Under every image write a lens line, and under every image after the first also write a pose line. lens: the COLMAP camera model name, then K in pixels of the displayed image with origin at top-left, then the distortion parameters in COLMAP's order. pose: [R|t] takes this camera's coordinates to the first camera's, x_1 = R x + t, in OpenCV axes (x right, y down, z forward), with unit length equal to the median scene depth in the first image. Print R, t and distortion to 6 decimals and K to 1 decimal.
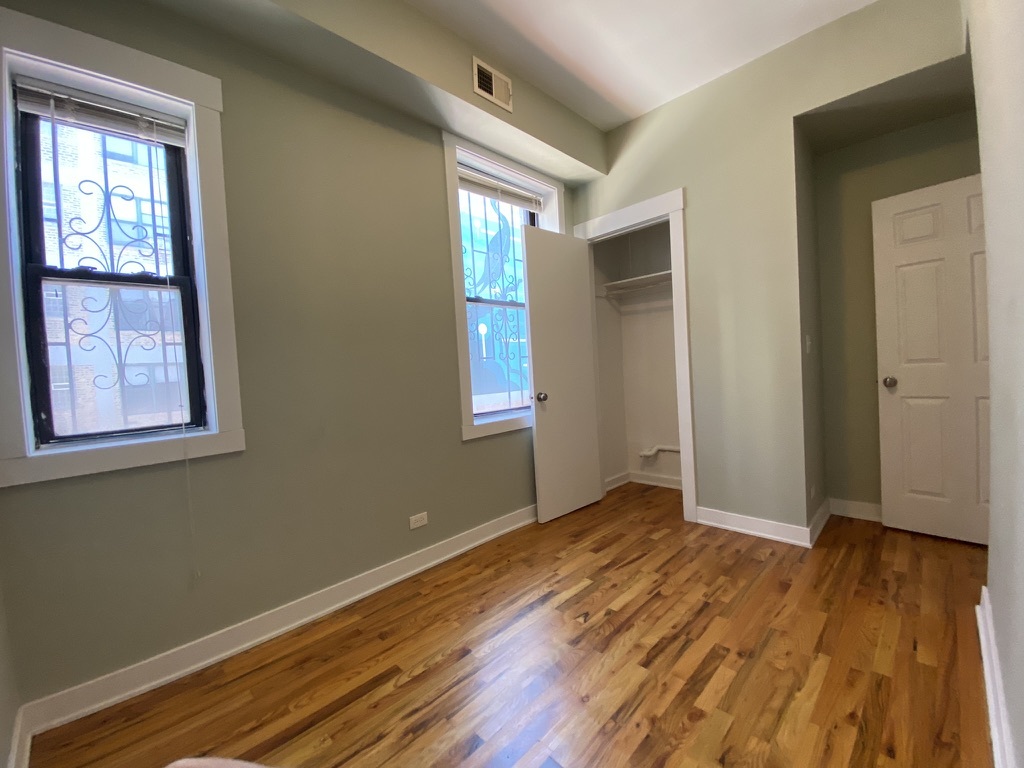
lens RADIAL K [[418.0, 0, 510.4], [0, 418.0, 380.4], [0, 0, 1]] dist [-0.001605, -0.011770]
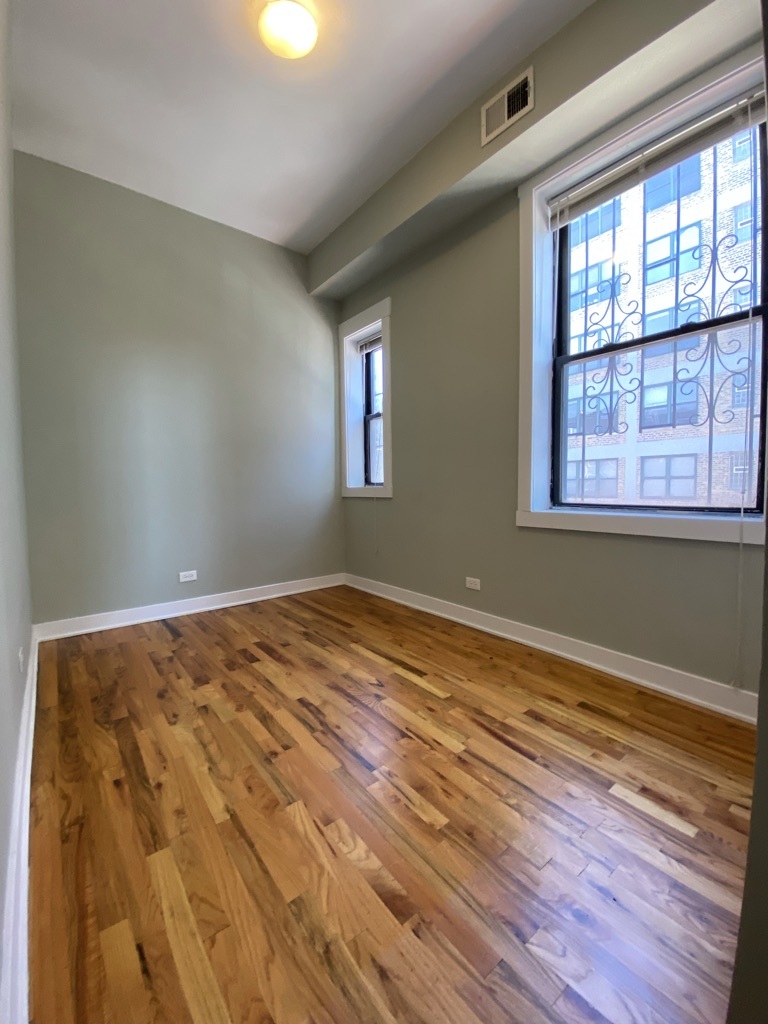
lens RADIAL K [[418.0, 0, 392.6], [0, 418.0, 515.1], [0, 0, 1]] dist [-0.001605, -0.011770]
pose [[-0.096278, 0.130808, -0.986722, 1.238686], [-0.015264, 0.991016, 0.132867, -0.001974], [0.995237, 0.027853, -0.093416, 1.195061]]
